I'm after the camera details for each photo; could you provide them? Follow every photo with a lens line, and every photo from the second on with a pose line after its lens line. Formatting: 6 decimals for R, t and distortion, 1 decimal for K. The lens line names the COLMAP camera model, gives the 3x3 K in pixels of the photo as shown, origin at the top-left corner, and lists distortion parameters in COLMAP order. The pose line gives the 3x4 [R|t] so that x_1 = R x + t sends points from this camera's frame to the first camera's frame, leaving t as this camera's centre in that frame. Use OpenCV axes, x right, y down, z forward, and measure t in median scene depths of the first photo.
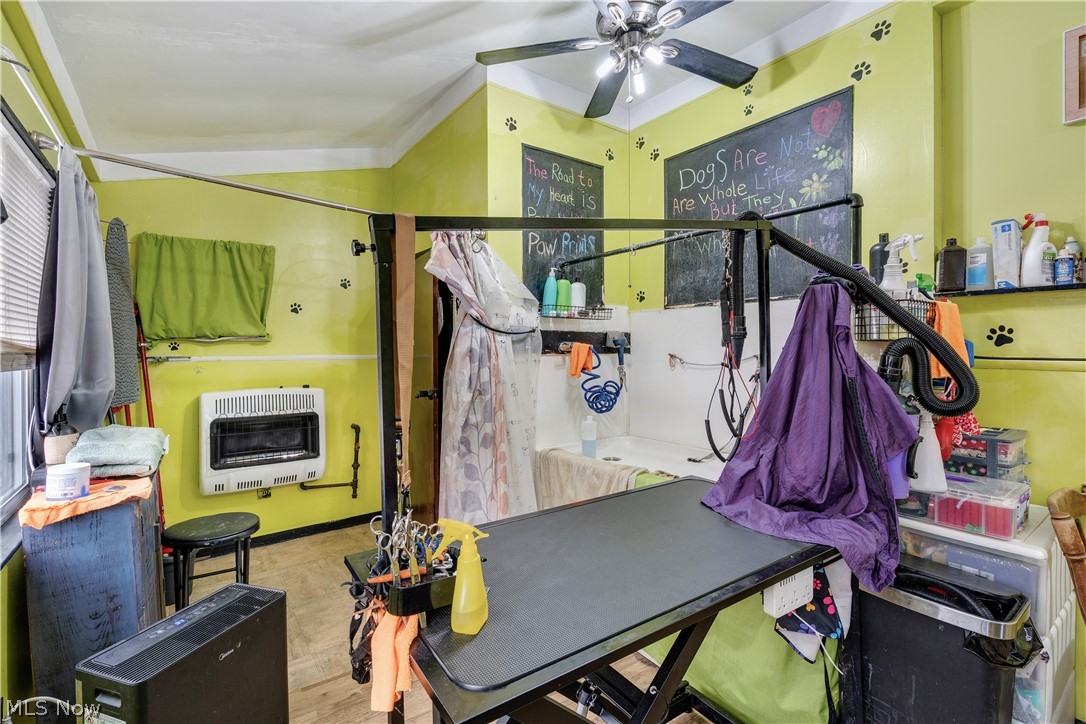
lens RADIAL K [[493.1, 0, 543.0], [0, 493.1, 362.0], [0, 0, 1]] dist [0.002228, 0.000781]
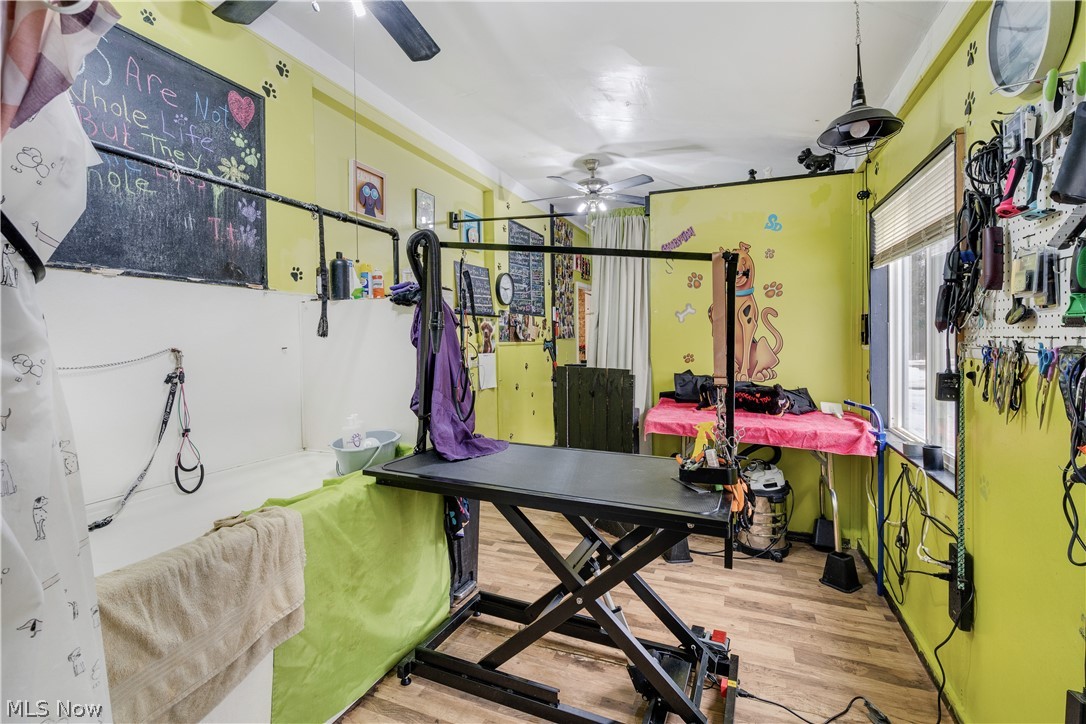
lens RADIAL K [[490.6, 0, 543.2], [0, 490.6, 340.0], [0, 0, 1]] dist [0.000969, 0.000169]
pose [[-0.528647, -0.010573, 0.848776, -0.593360], [0.019254, 0.999516, 0.024442, -0.039345], [-0.848624, 0.029263, -0.528187, 1.021925]]
